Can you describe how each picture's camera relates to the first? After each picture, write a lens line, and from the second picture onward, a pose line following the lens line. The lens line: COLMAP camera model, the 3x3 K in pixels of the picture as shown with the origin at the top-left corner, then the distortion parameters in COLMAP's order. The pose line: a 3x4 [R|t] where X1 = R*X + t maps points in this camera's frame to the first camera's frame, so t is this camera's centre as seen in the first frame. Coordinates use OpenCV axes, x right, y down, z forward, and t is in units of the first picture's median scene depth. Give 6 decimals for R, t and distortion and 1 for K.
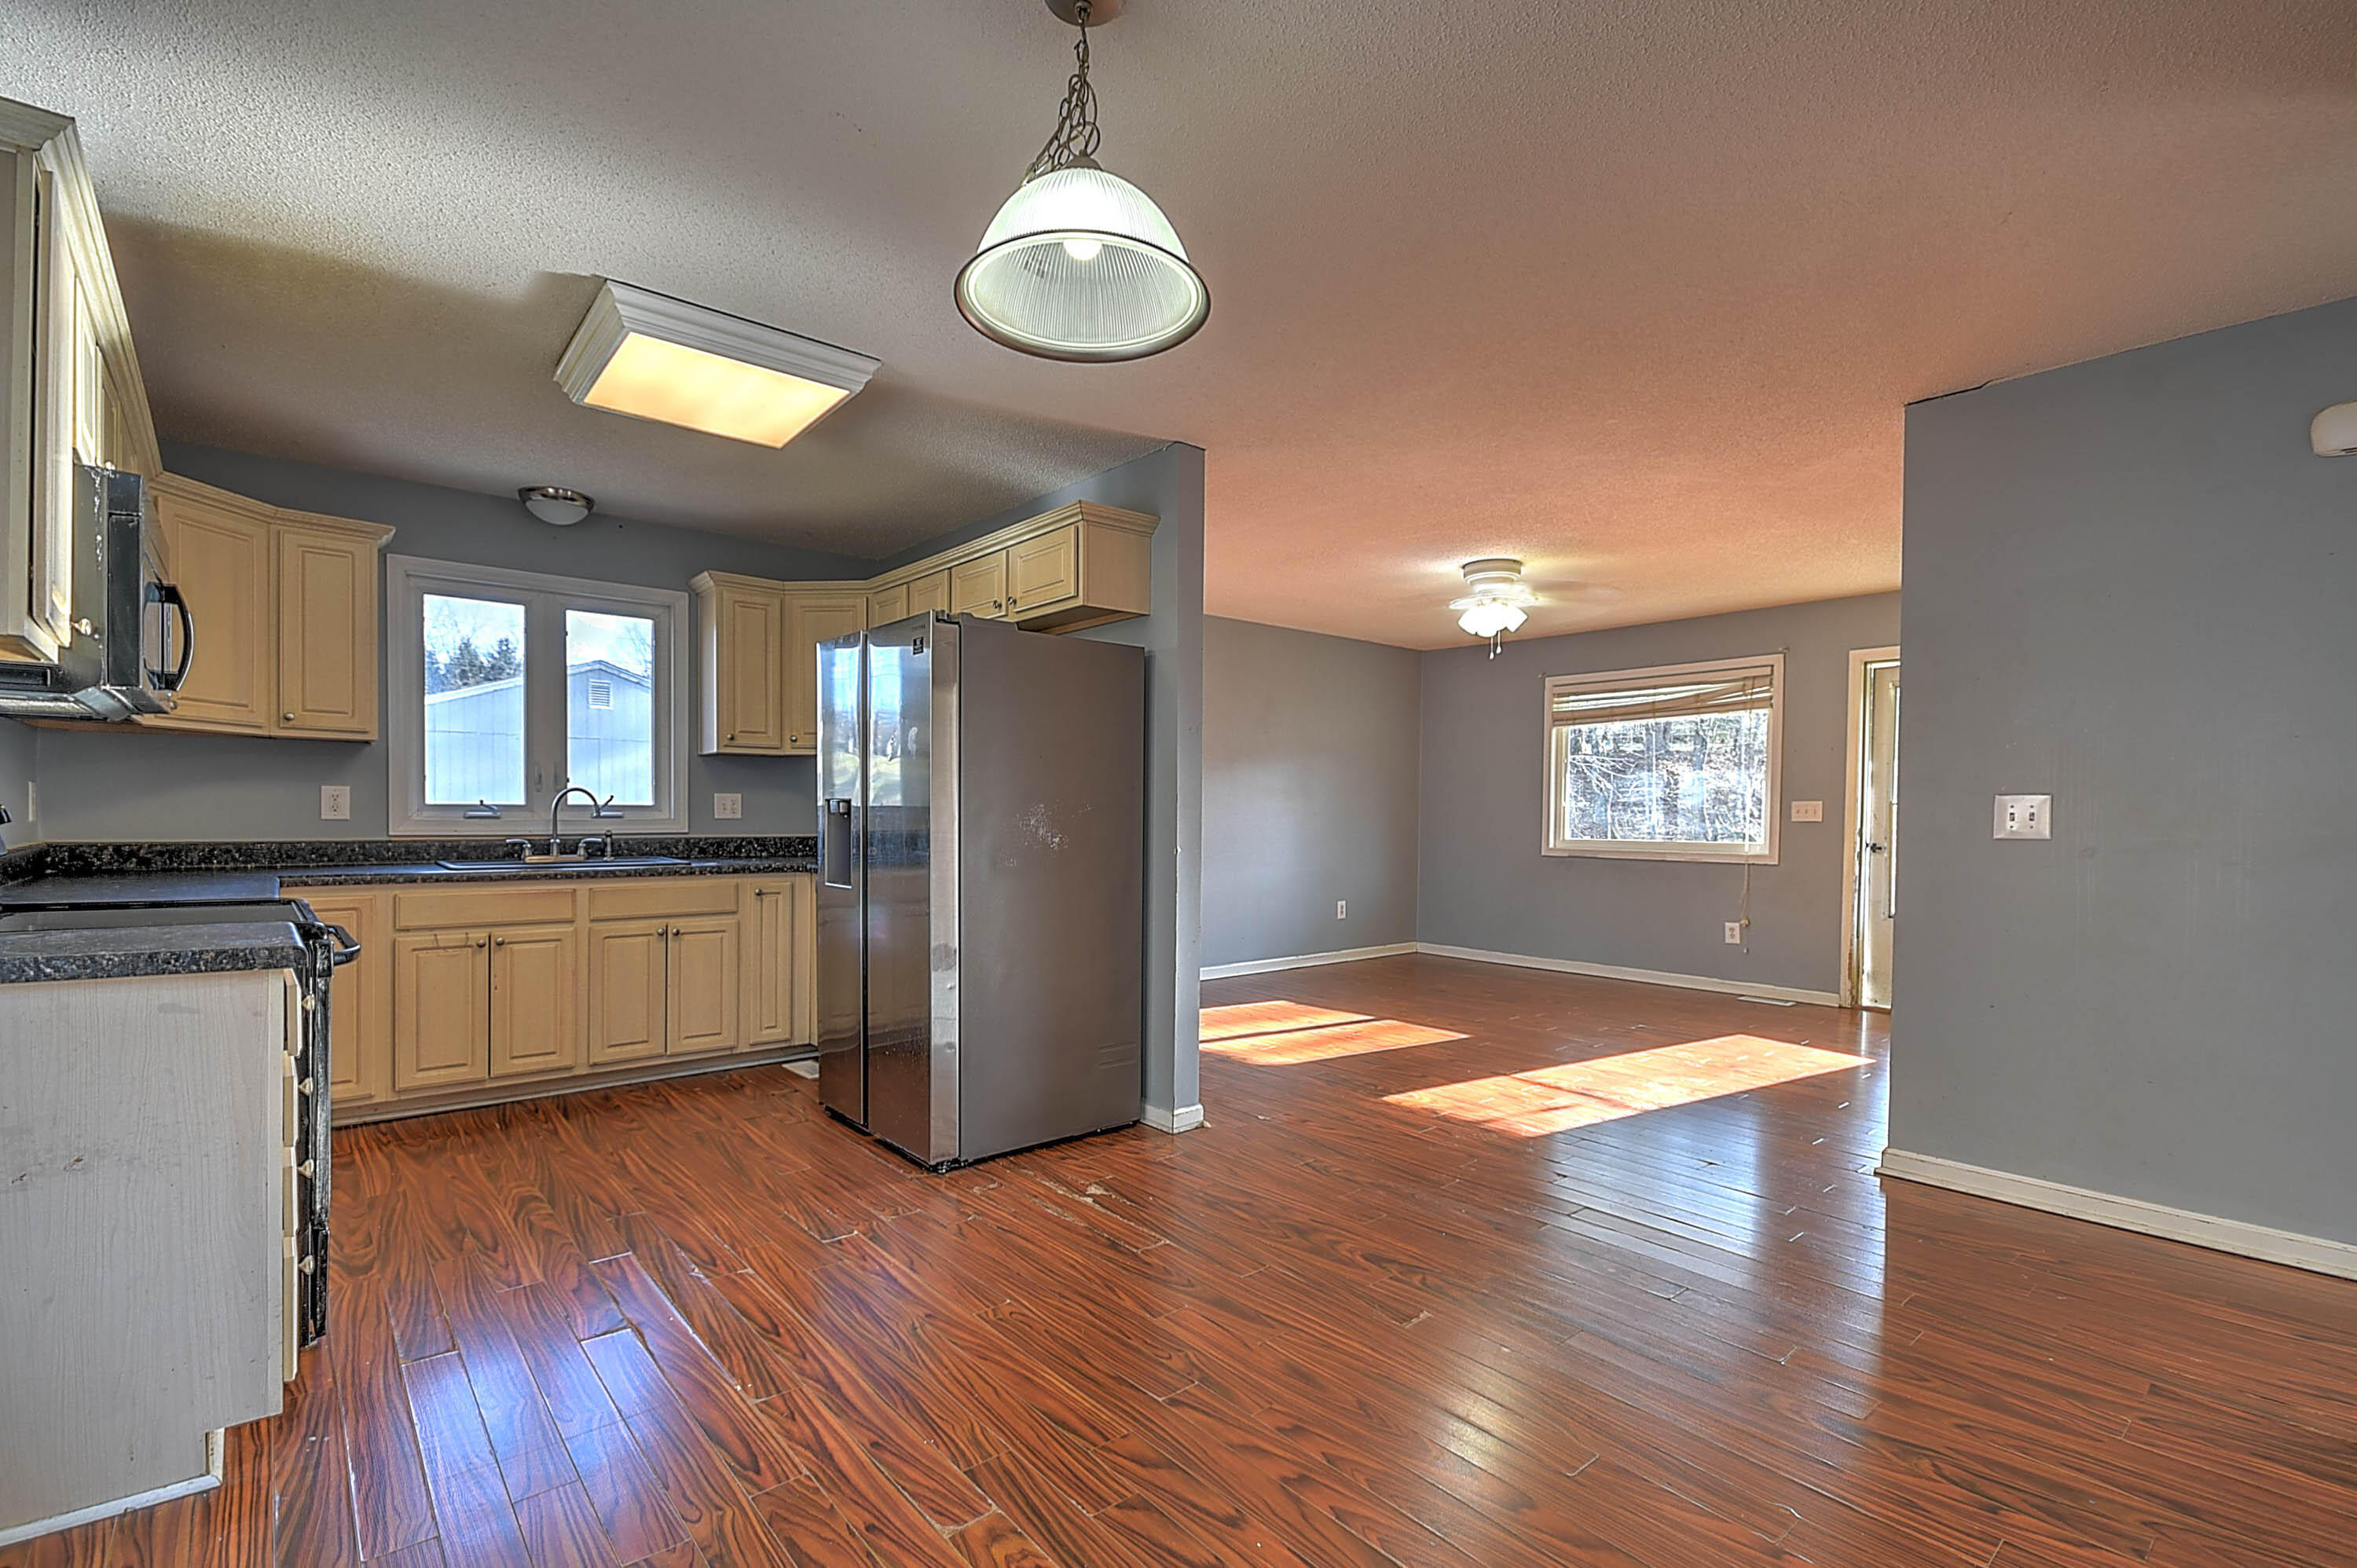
lens RADIAL K [[1025.6, 0, 1182.3], [0, 1025.6, 836.5], [0, 0, 1]] dist [0.013229, -0.007505]
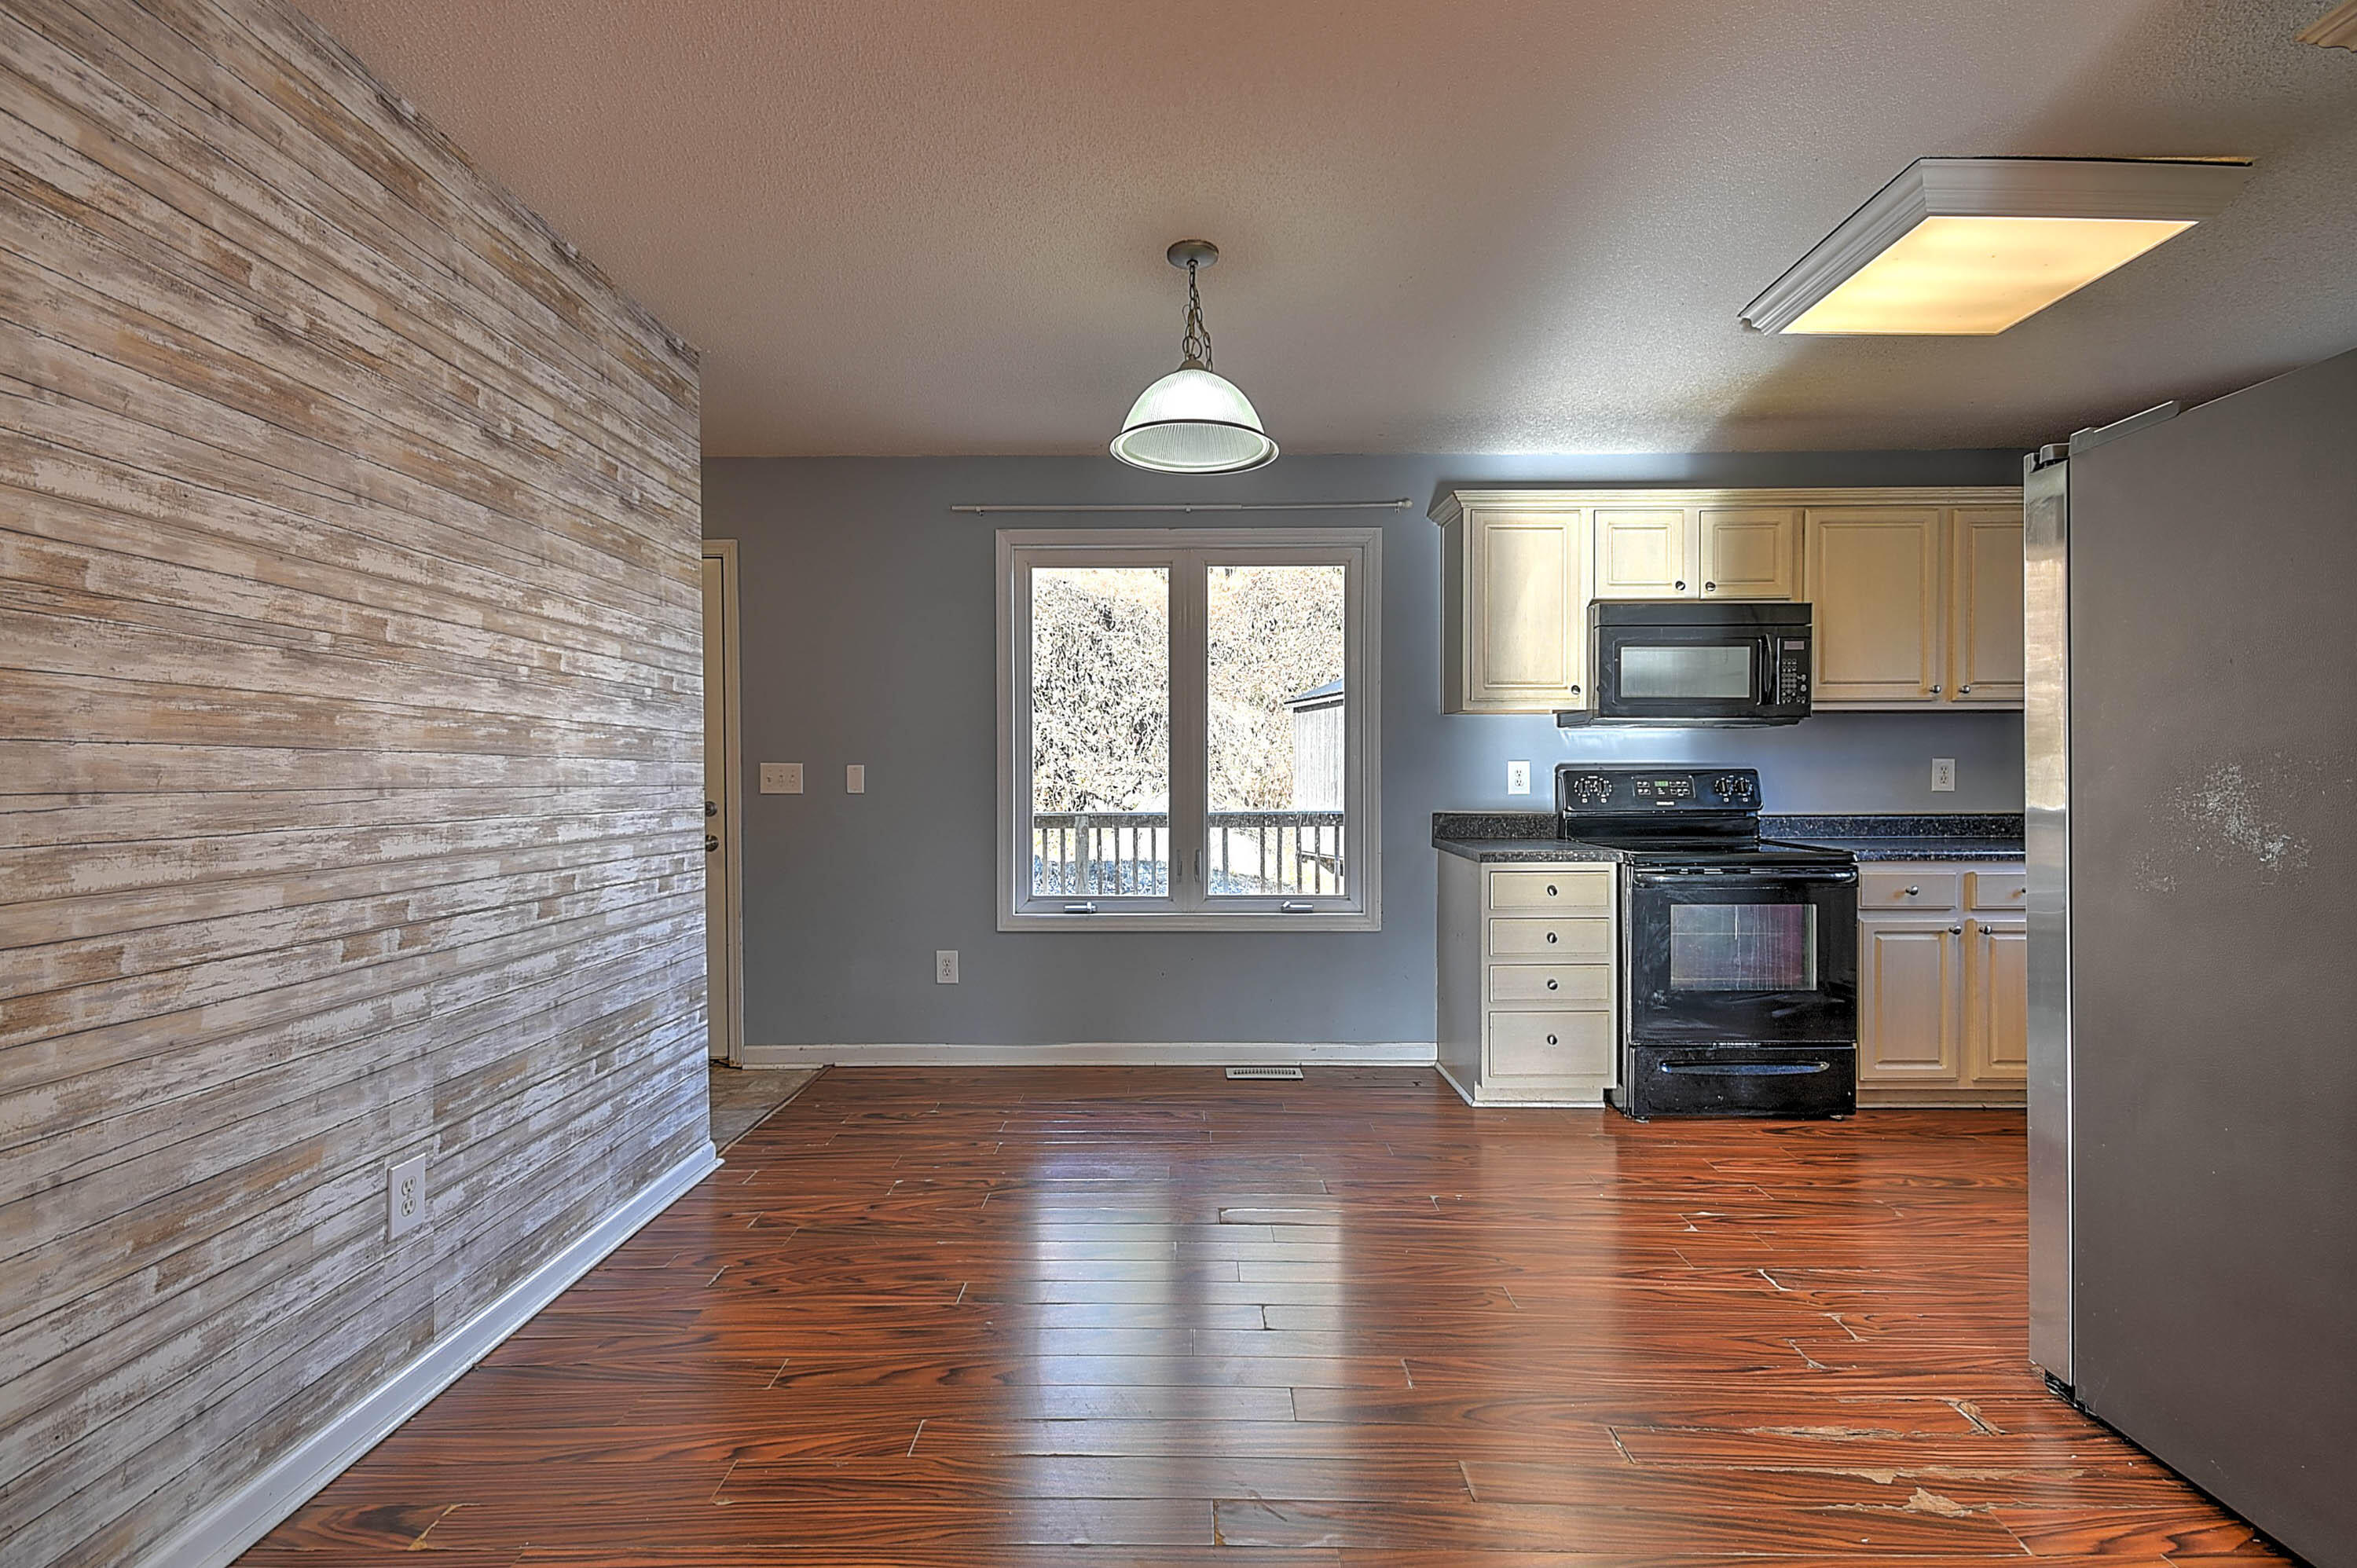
lens RADIAL K [[1025.6, 0, 1180.2], [0, 1025.6, 759.5], [0, 0, 1]] dist [0.013229, -0.007505]
pose [[-0.664153, -0.019261, -0.747349, 0.406919], [-0.019041, 0.999780, -0.008845, -0.016653], [0.747354, 0.008356, -0.664373, 0.749933]]
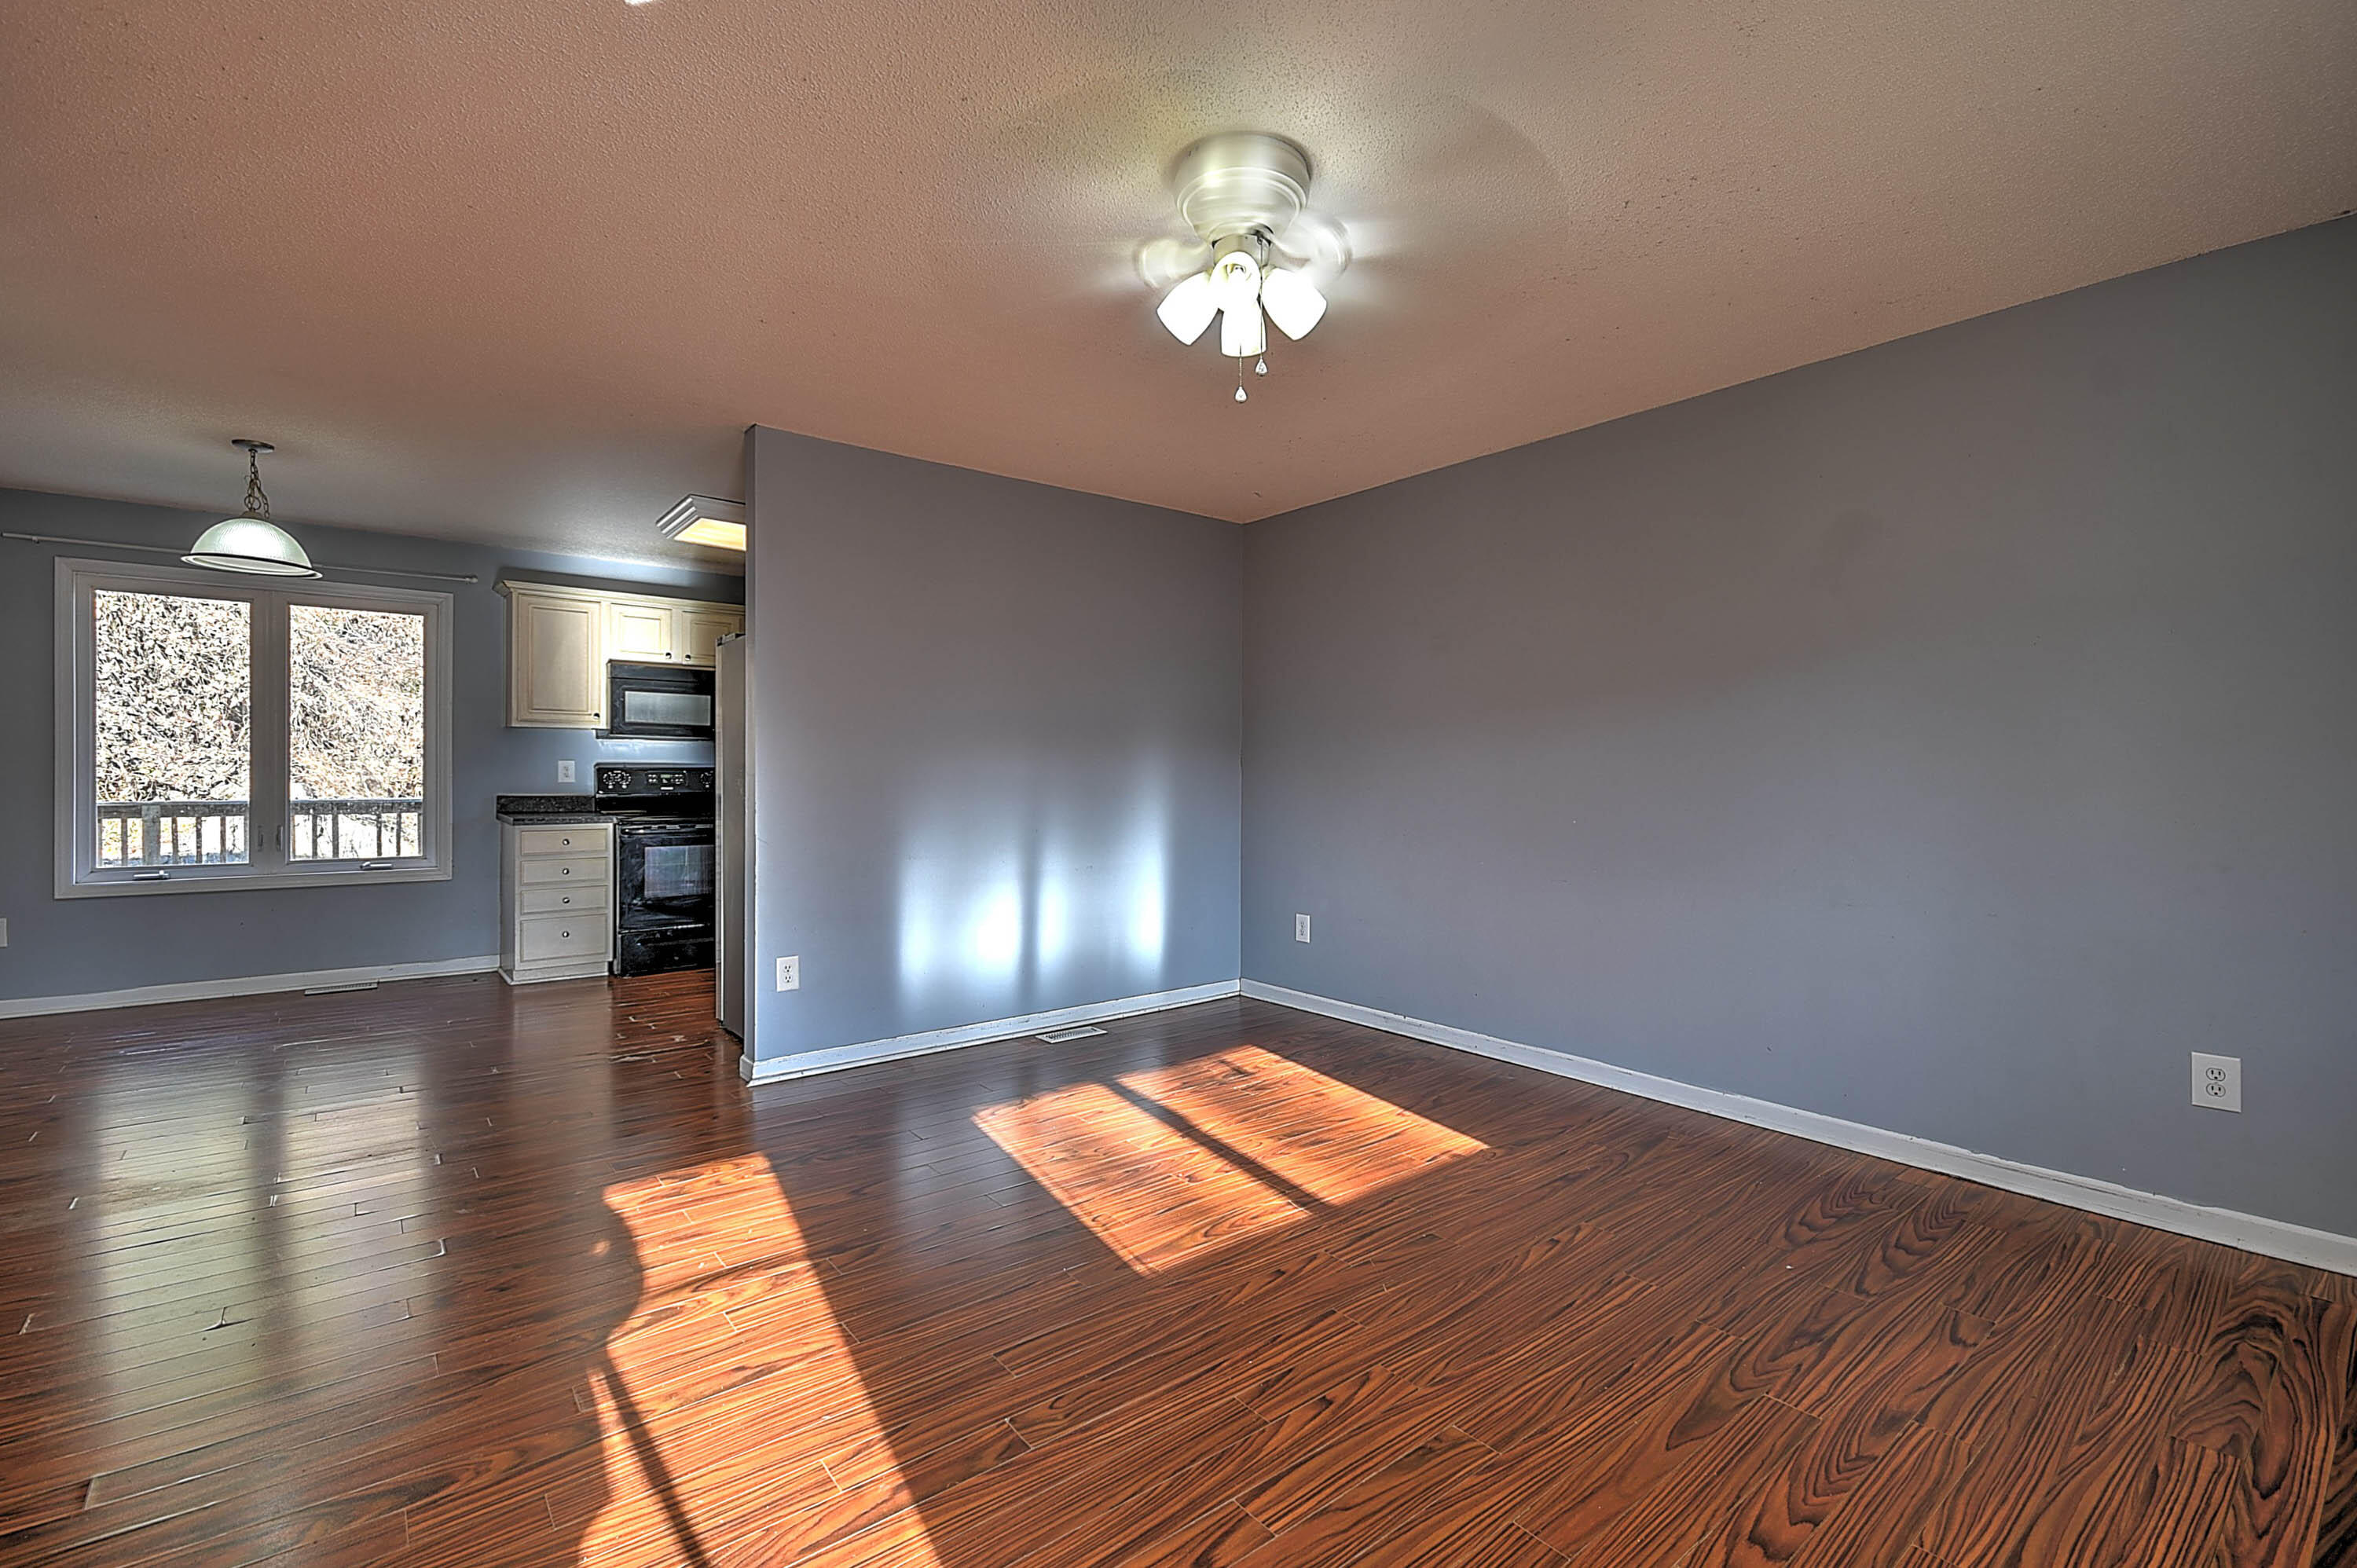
lens RADIAL K [[1025.6, 0, 1180.3], [0, 1025.6, 777.6], [0, 0, 1]] dist [0.013229, -0.007505]
pose [[-0.034899, -0.001749, -0.999389, 0.658986], [-0.029084, 0.999577, -0.000733, -0.023453], [0.998968, 0.029041, -0.034935, 1.016257]]
